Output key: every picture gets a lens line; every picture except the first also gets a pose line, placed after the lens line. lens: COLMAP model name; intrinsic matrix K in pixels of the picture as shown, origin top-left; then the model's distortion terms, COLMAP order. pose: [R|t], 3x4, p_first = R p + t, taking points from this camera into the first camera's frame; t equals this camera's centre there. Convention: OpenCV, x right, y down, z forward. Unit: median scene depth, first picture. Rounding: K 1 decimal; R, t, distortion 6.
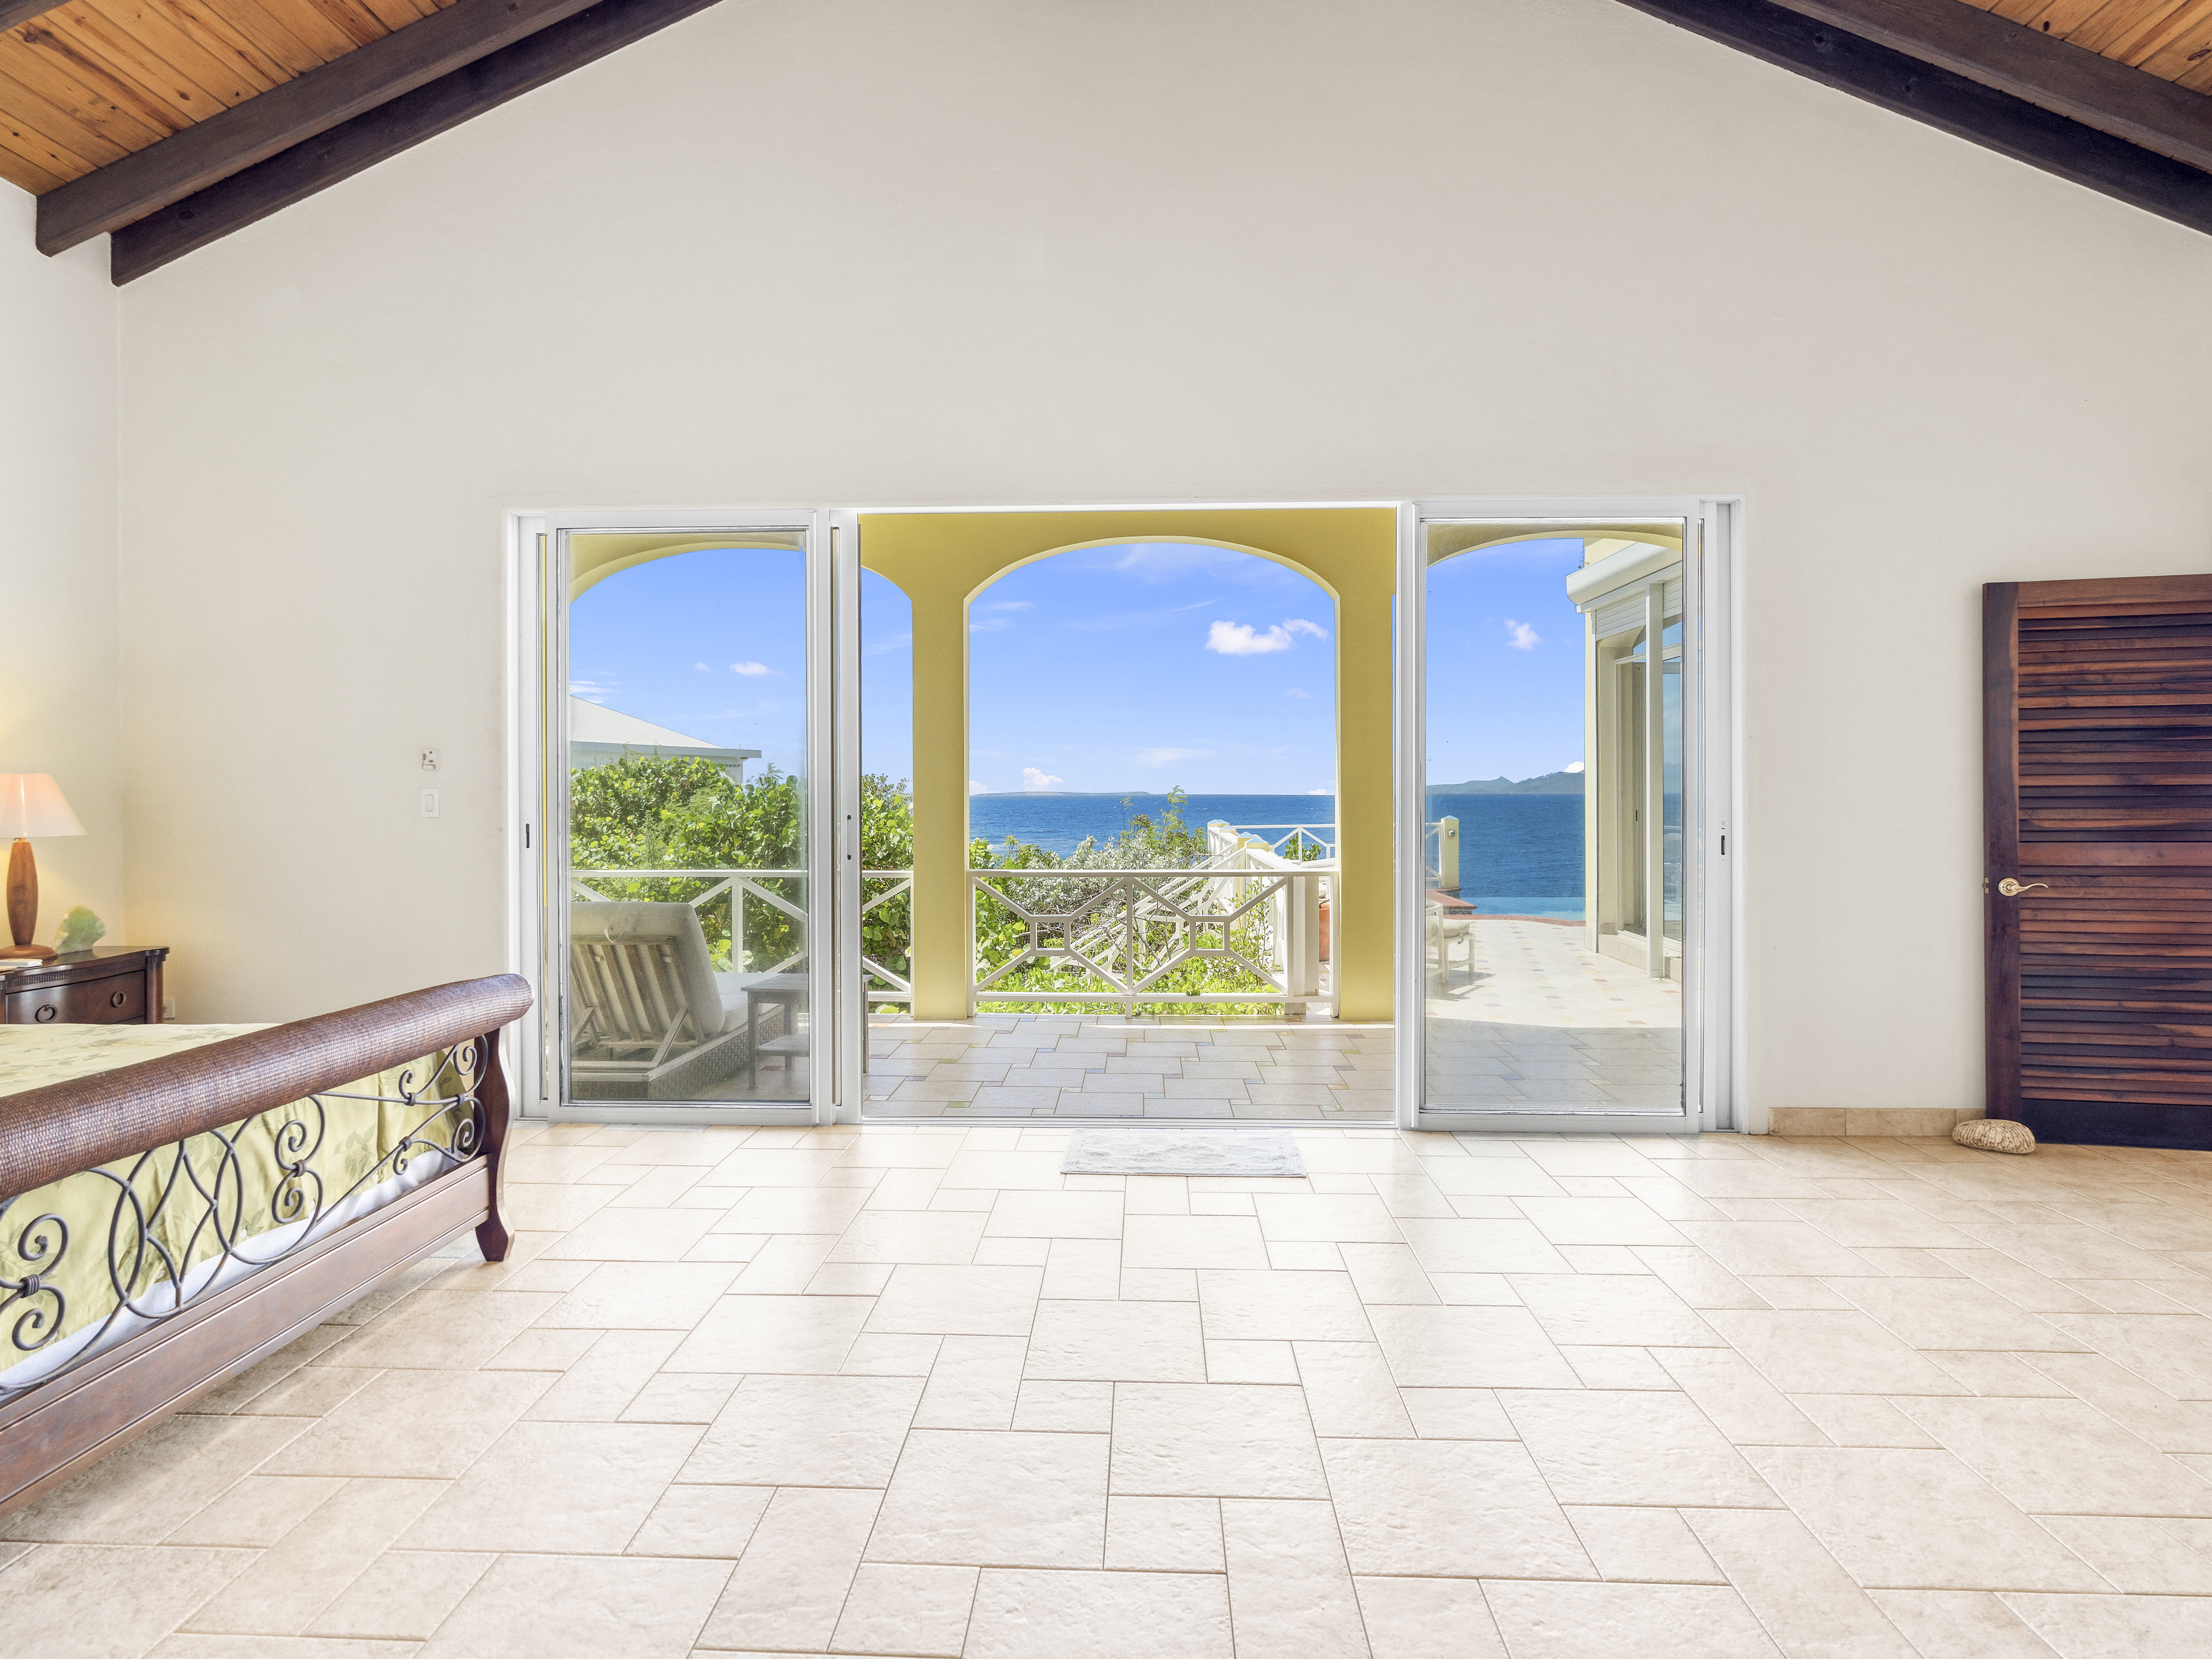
lens RADIAL K [[1163.1, 0, 1090.3], [0, 1163.1, 807.4], [0, 0, 1]] dist [-0.001287, 0.002233]
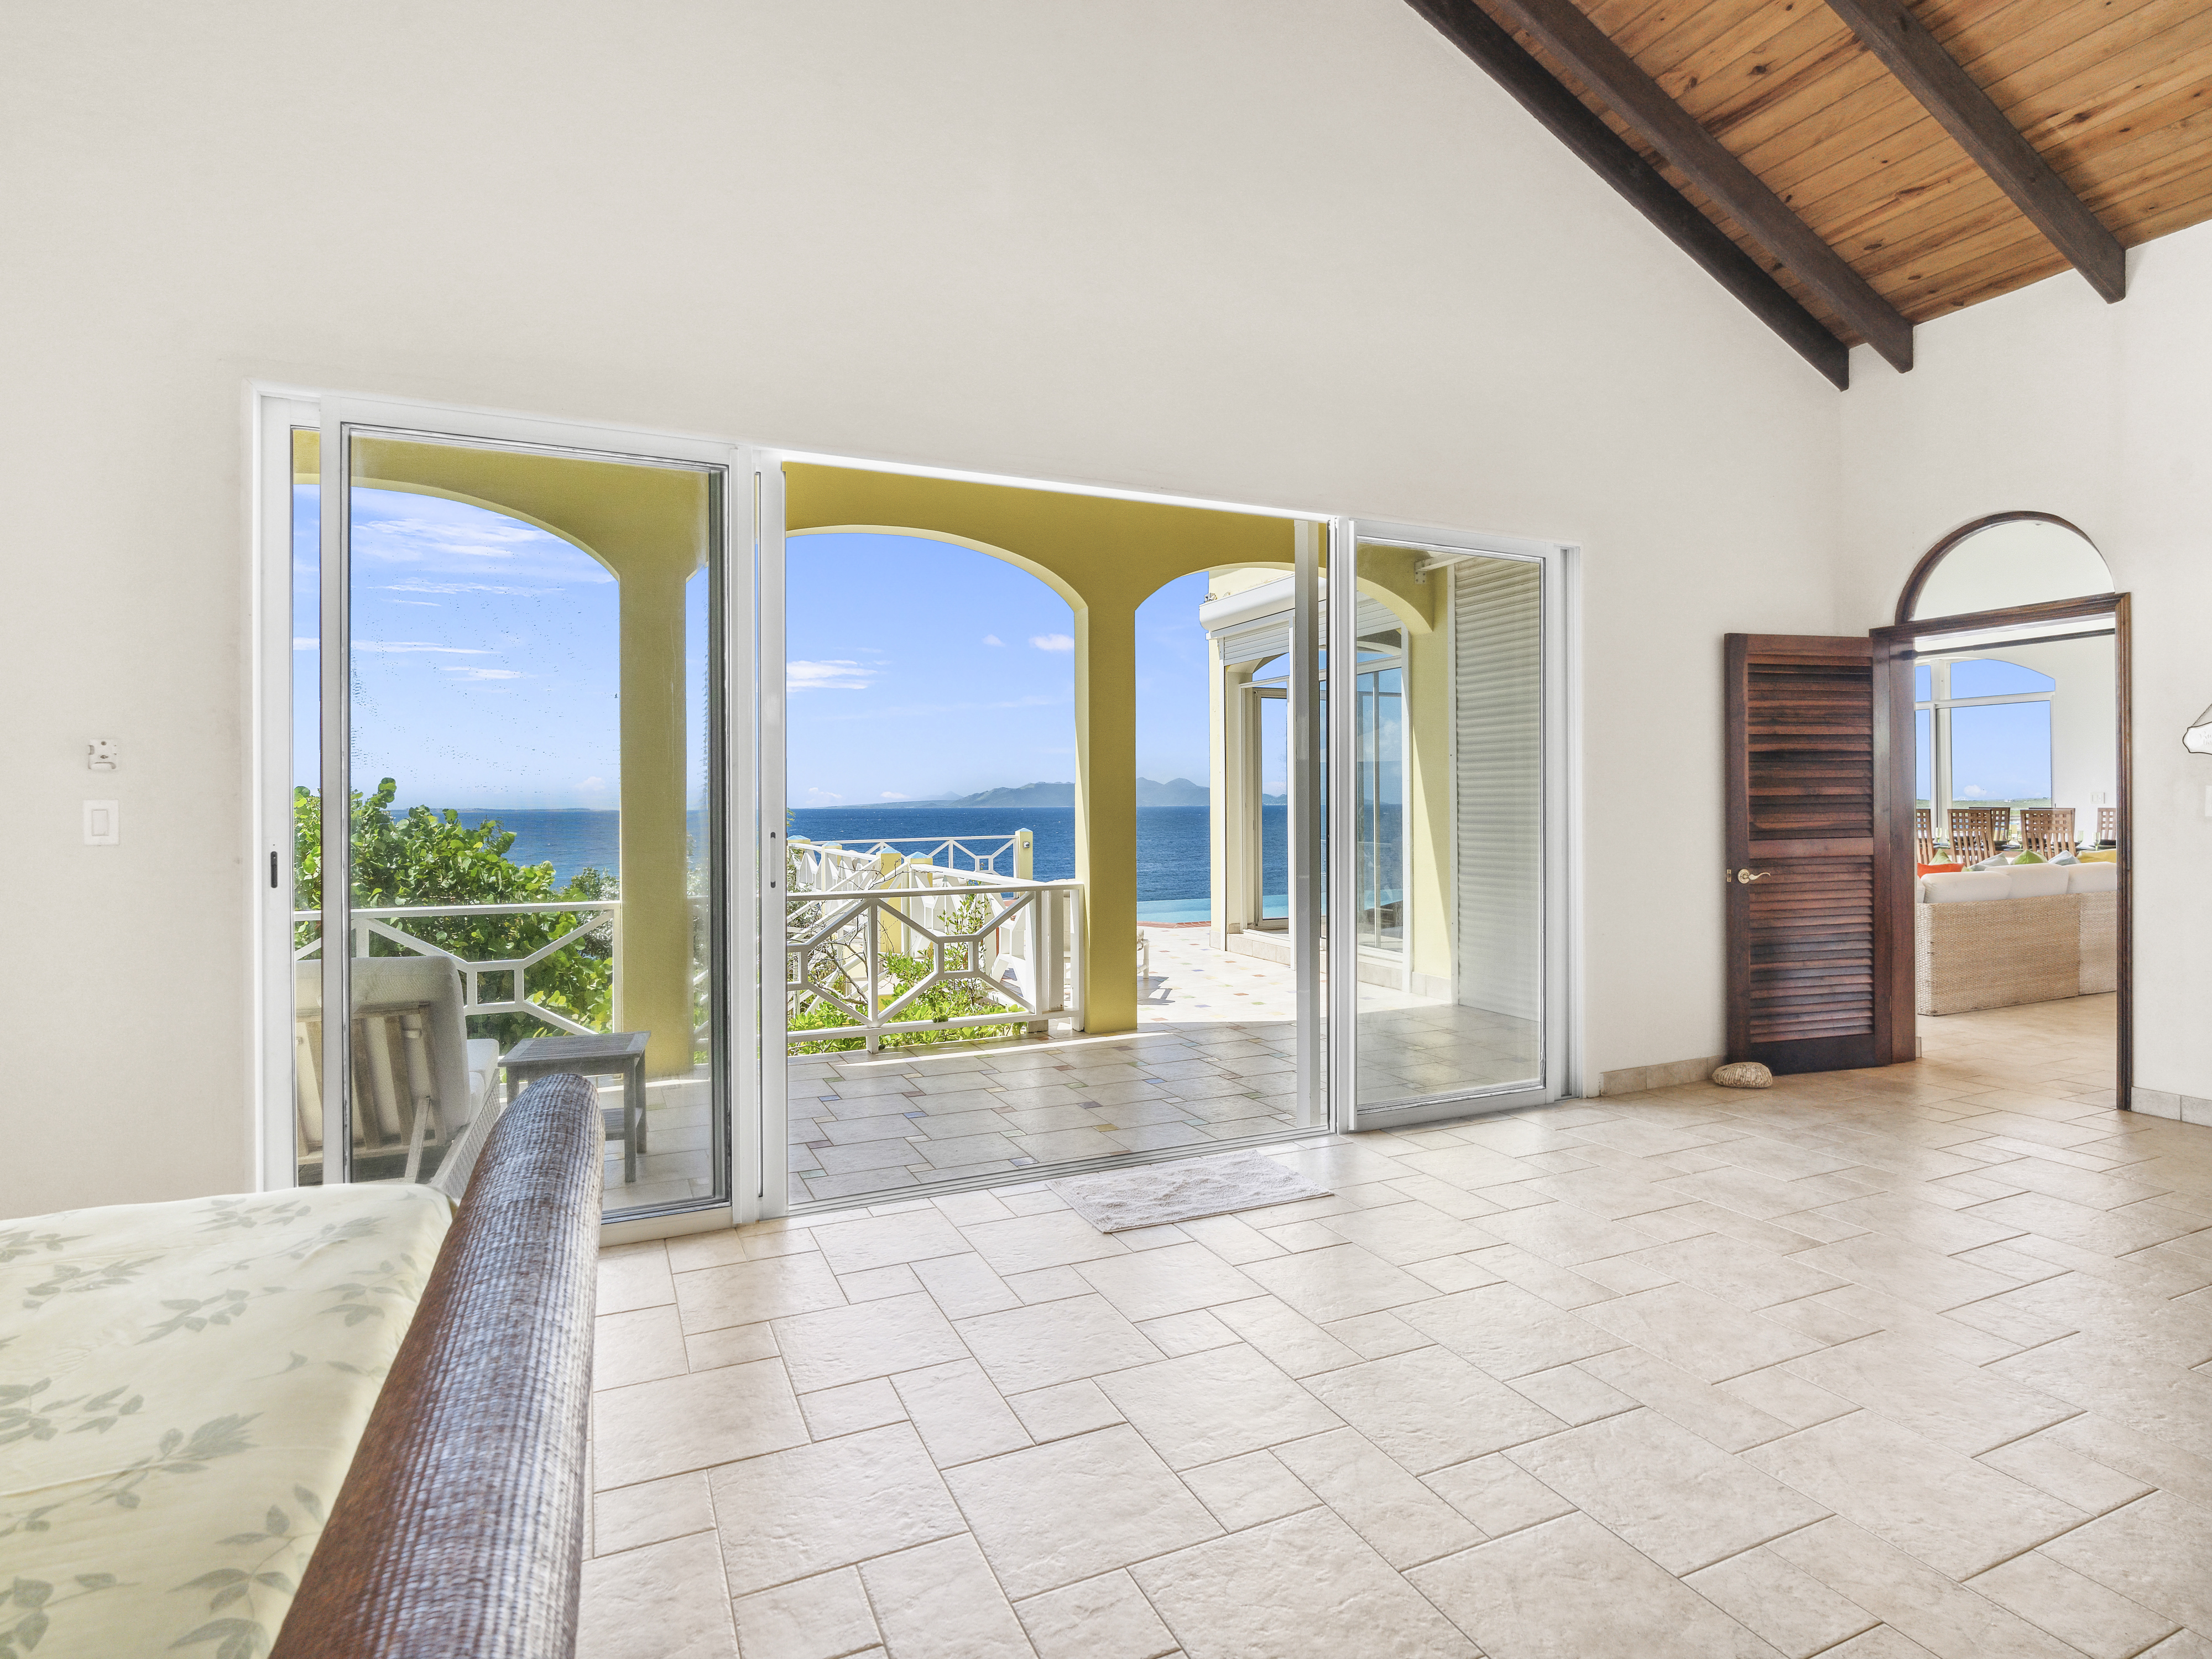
lens RADIAL K [[1163.1, 0, 1116.0], [0, 1163.1, 816.9], [0, 0, 1]] dist [-0.001287, 0.002233]
pose [[0.890456, -0.008547, 0.454989, -0.381193], [0.010012, 0.999950, -0.000811, -0.001434], [-0.454959, 0.005278, 0.890497, 0.188790]]
